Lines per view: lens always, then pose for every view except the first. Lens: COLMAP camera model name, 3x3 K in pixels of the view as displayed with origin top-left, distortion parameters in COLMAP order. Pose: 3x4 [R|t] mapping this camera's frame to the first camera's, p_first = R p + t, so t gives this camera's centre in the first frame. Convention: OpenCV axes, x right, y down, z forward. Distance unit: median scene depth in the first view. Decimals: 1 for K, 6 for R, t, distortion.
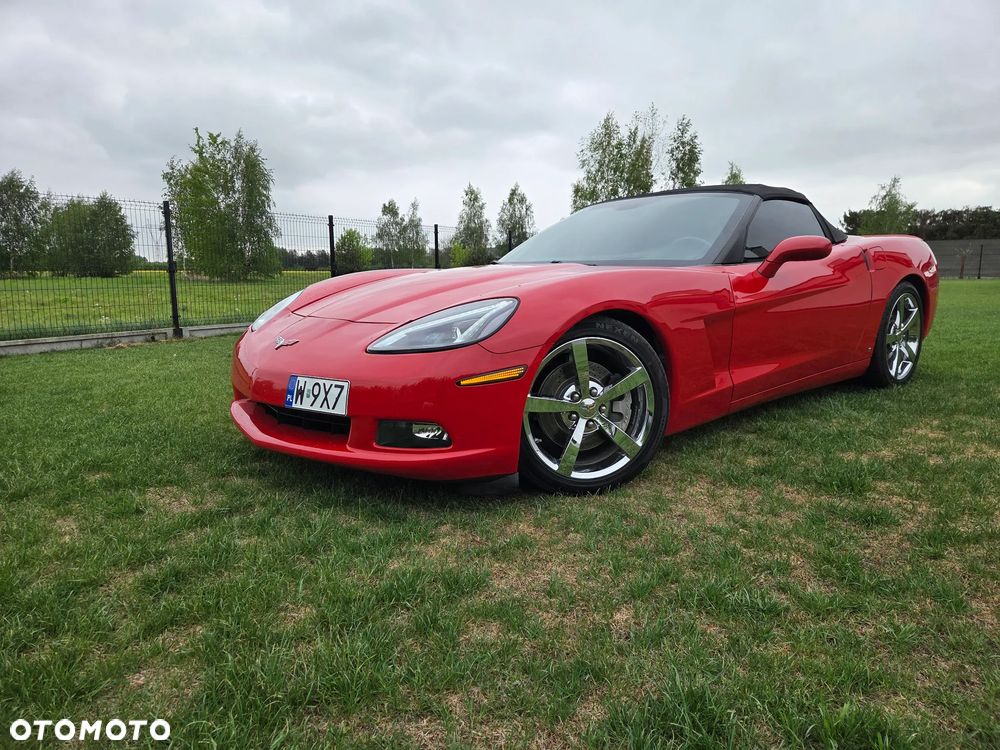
lens RADIAL K [[659.4, 0, 500.0], [0, 659.4, 375.0], [0, 0, 1]] dist [0.089348, -0.079342]
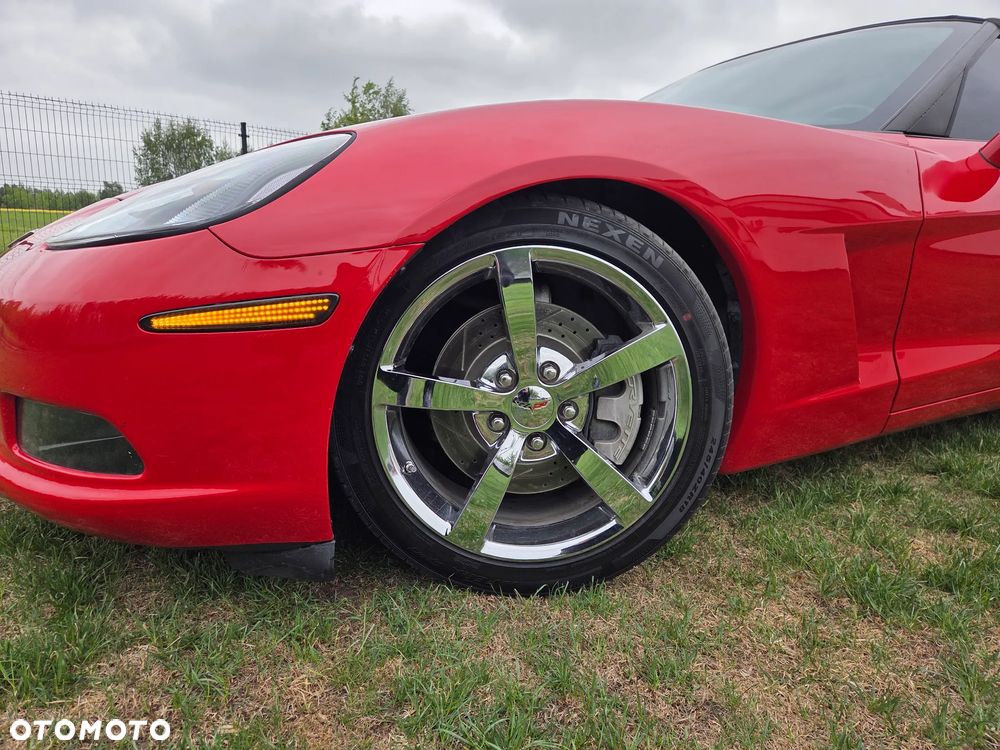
lens RADIAL K [[669.5, 0, 500.0], [0, 669.5, 375.0], [0, 0, 1]] dist [0.085854, -0.083495]
pose [[0.976550, 0.083703, -0.198354, 0.195589], [-0.072865, 0.995454, 0.061338, 0.002221], [0.202587, -0.045447, 0.978209, 0.538558]]
